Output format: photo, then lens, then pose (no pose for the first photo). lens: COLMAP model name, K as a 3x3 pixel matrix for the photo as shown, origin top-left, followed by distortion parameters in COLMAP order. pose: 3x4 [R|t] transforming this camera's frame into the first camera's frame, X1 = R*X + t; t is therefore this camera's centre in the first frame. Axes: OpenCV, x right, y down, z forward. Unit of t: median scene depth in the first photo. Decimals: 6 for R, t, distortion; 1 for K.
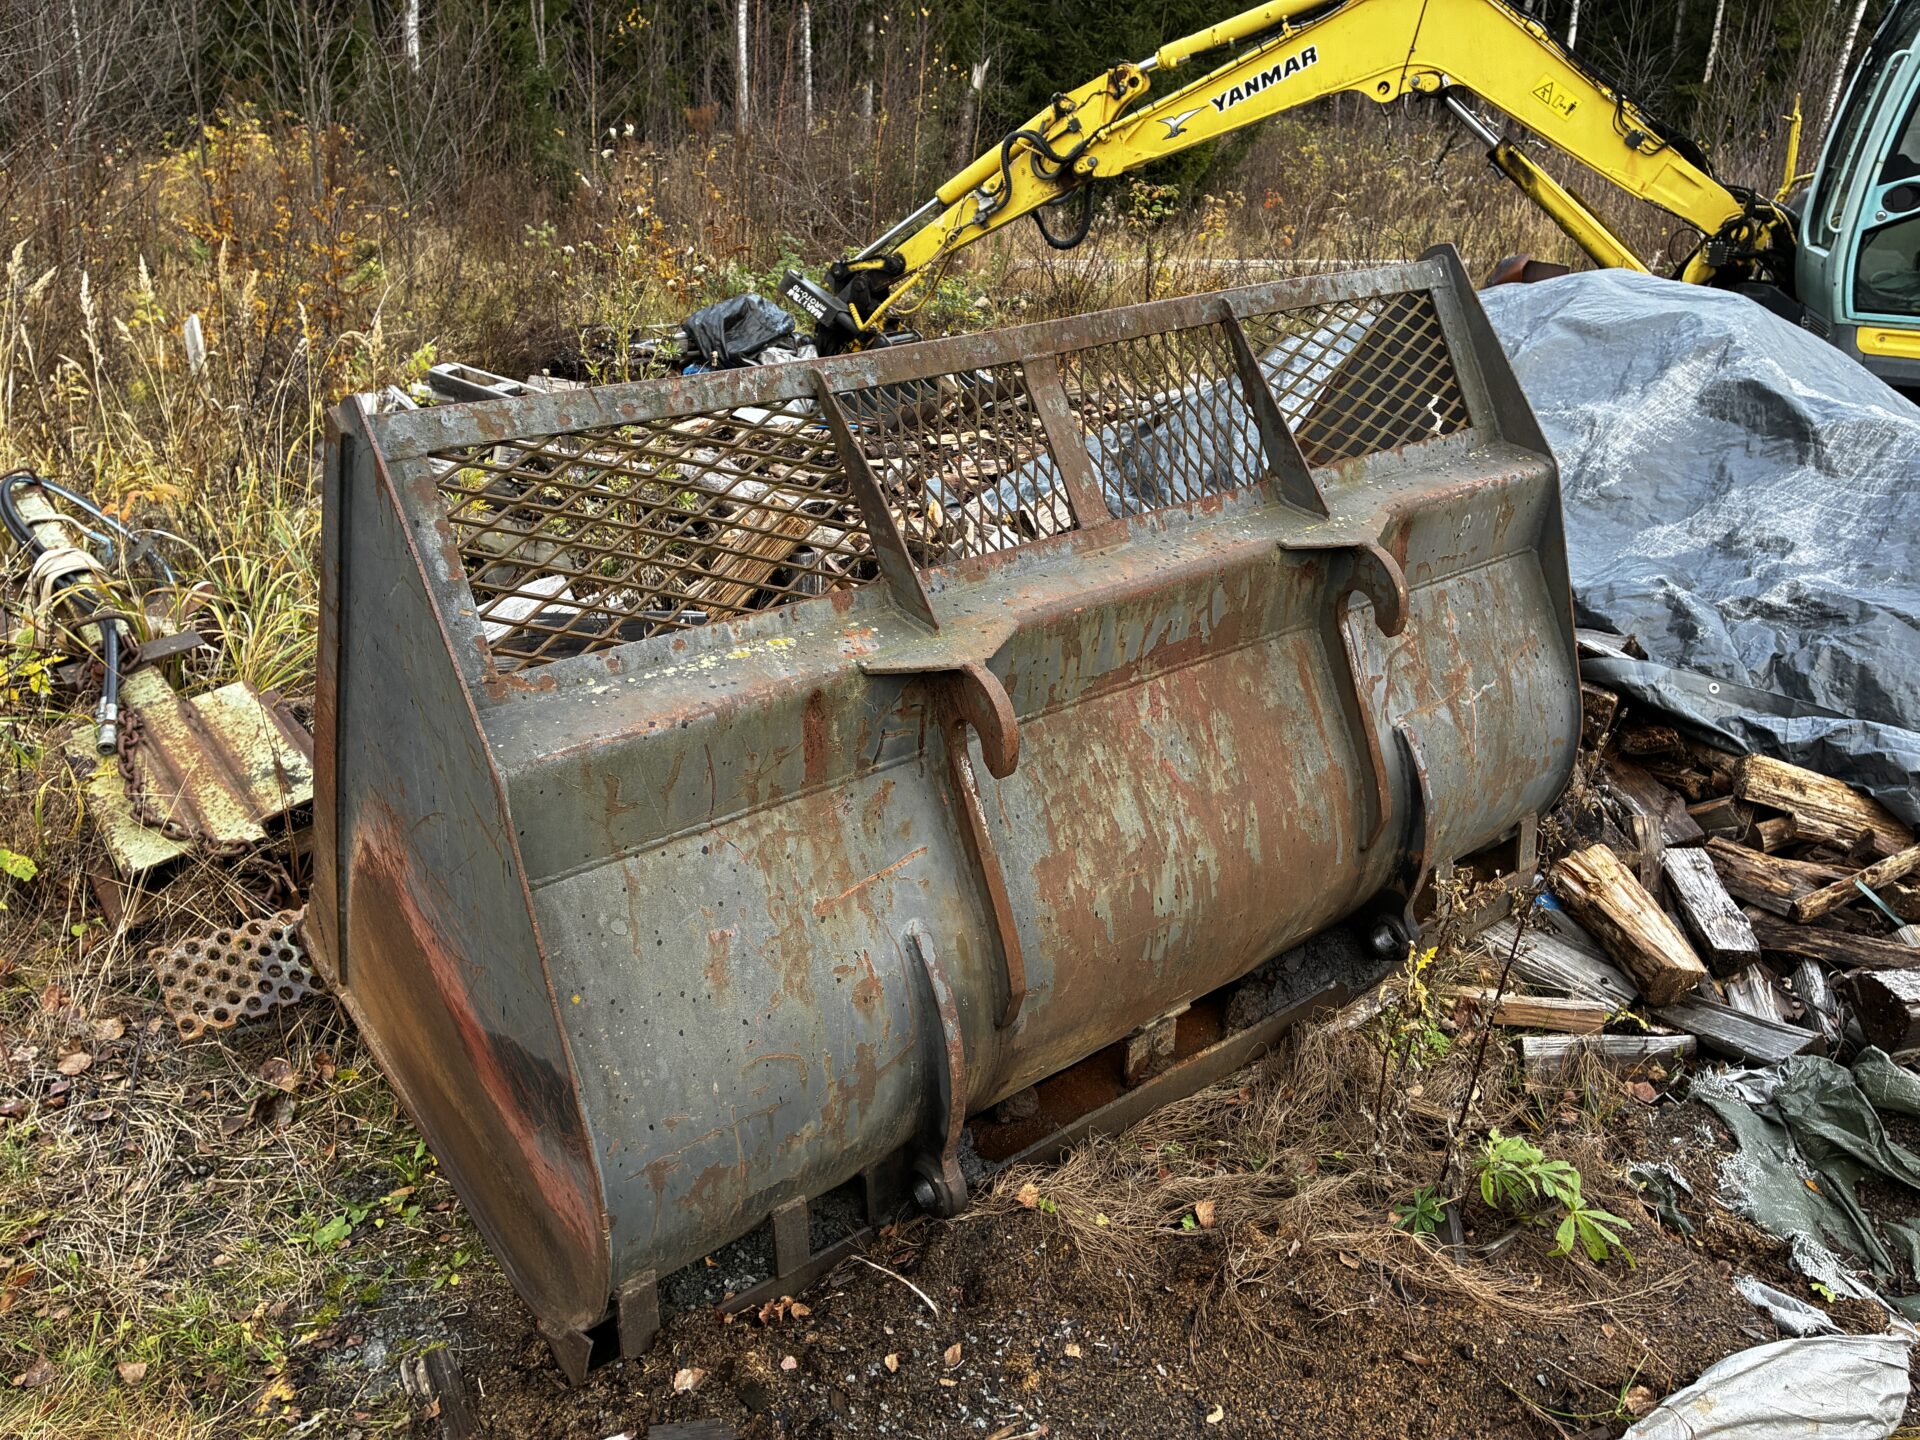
lens RADIAL K [[1496.1, 0, 918.9], [0, 1496.1, 724.2], [0, 0, 1]] dist [0.051852, -0.079500]
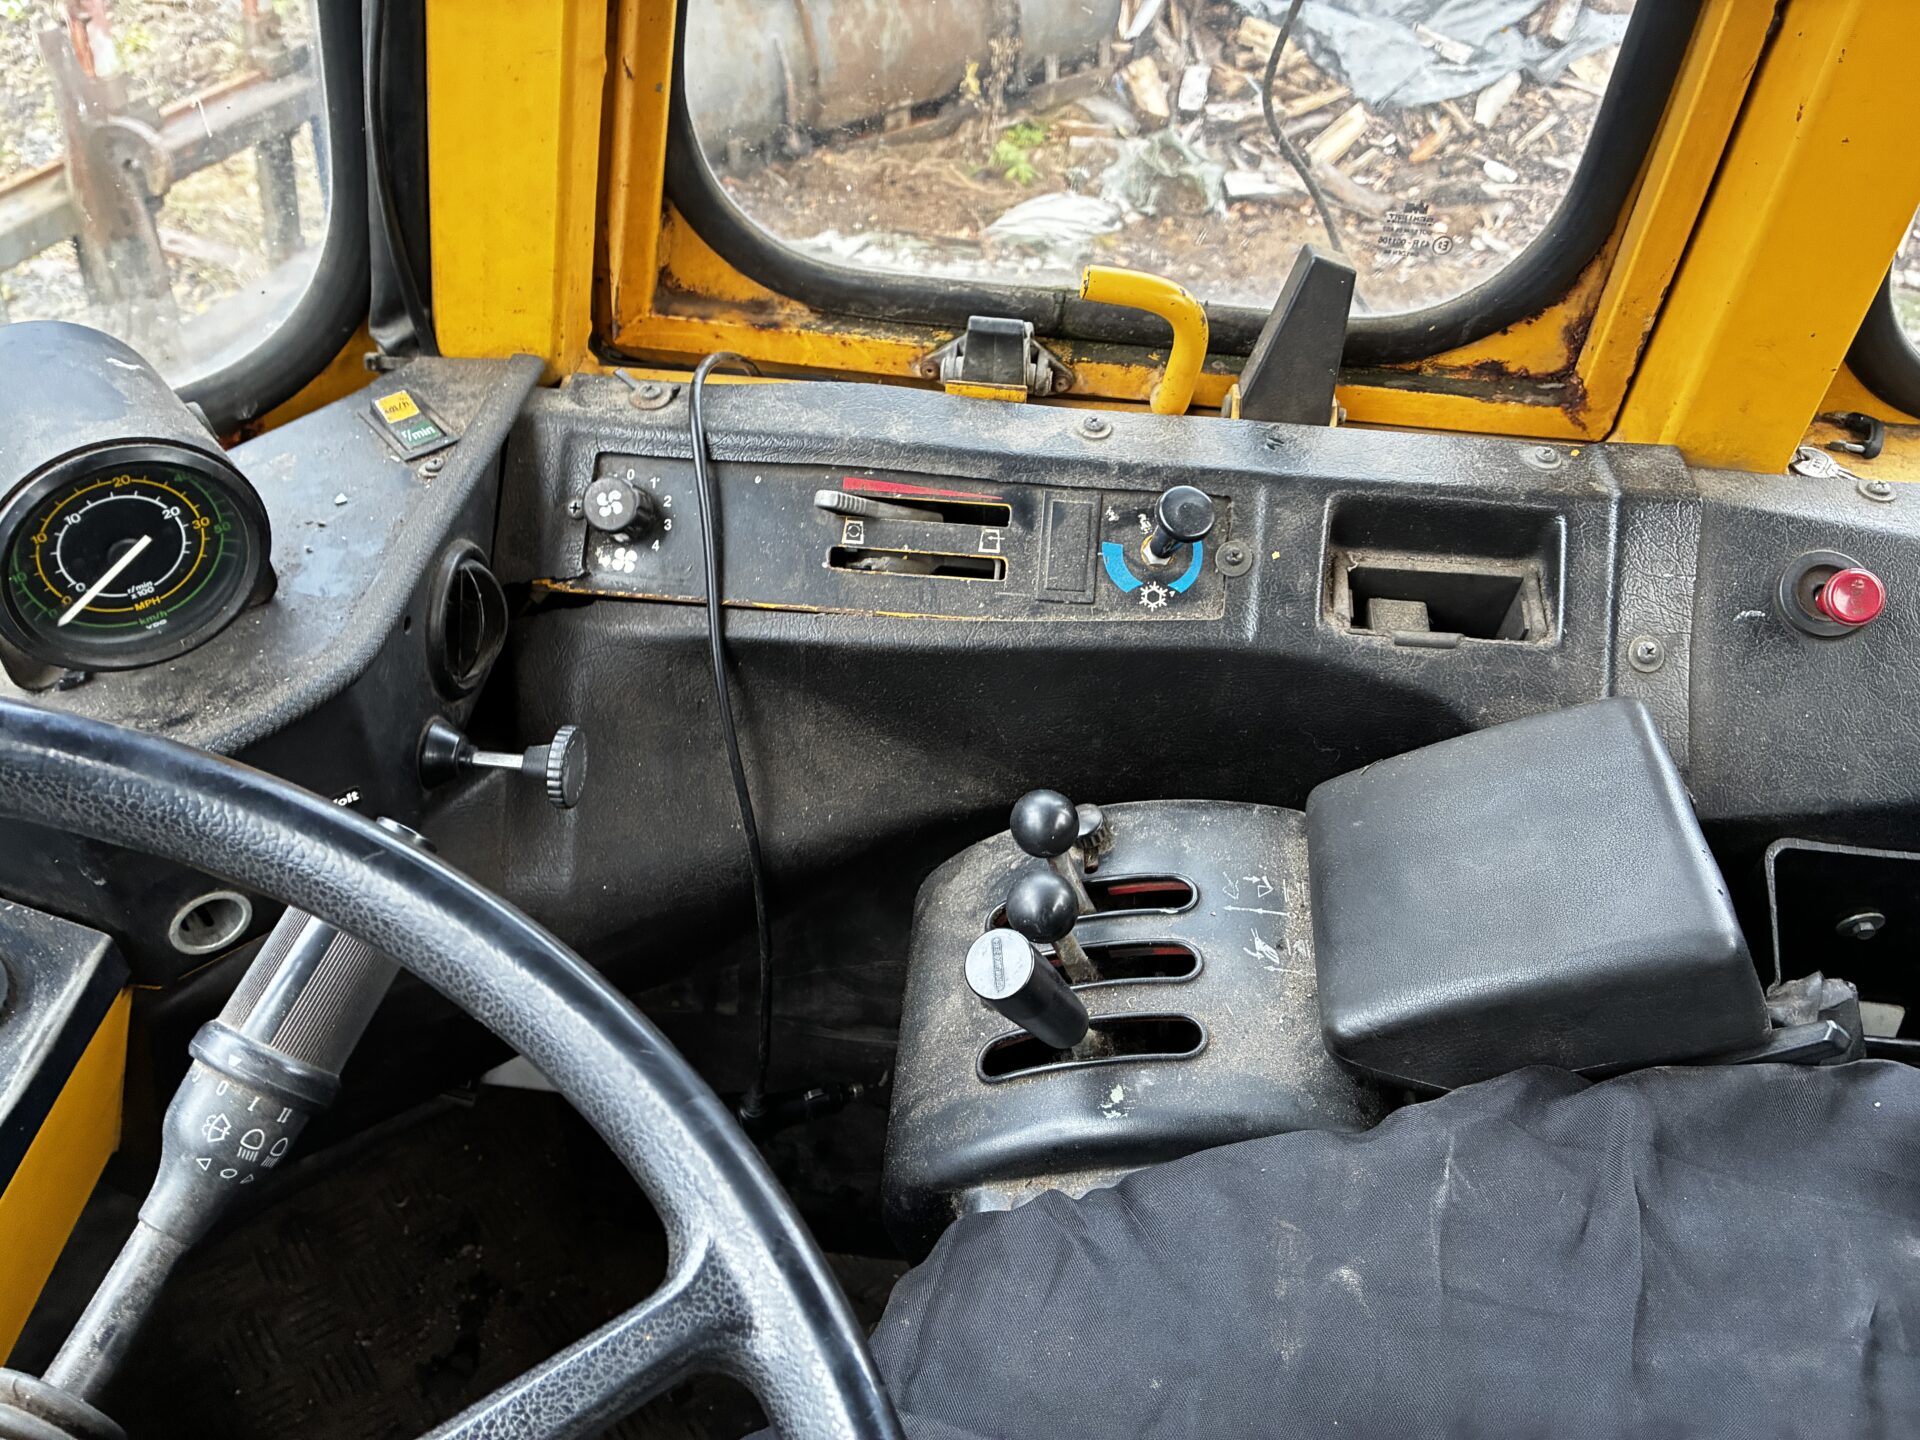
lens RADIAL K [[1496.1, 0, 918.9], [0, 1496.1, 724.2], [0, 0, 1]] dist [0.051852, -0.079500]
pose [[0.993743, 0.076206, -0.081654, 0.127062], [-0.040678, 0.927803, 0.370847, 0.058911], [0.104020, -0.365205, 0.925097, -0.440732]]
